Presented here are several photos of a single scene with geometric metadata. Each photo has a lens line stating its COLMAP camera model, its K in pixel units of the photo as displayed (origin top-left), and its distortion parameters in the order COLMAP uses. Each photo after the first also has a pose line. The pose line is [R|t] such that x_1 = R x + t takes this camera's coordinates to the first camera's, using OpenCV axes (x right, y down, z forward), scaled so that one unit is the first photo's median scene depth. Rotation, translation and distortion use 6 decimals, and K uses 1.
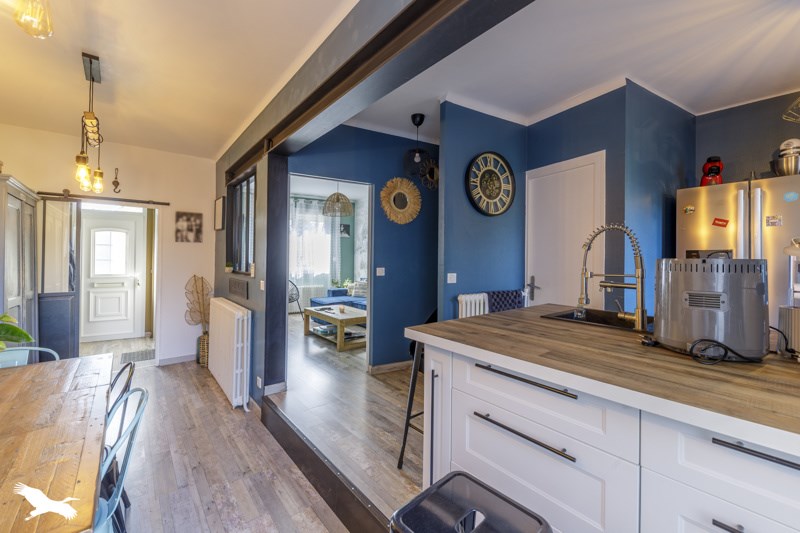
lens RADIAL K [[335.8, 0, 398.9], [0, 335.8, 258.0], [0, 0, 1]] dist [-0.002312, -0.000150]
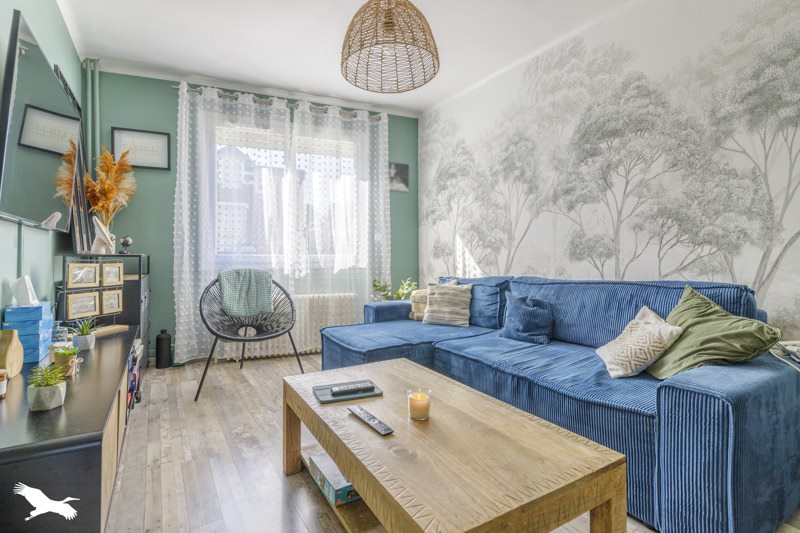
lens RADIAL K [[390.6, 0, 399.4], [0, 390.6, 262.2], [0, 0, 1]] dist [0.002053, 0.000014]
pose [[0.992516, -0.009987, -0.121703, -0.100598], [0.012104, 0.999788, 0.016666, 0.030927], [0.121510, -0.018015, 0.992427, 0.485675]]
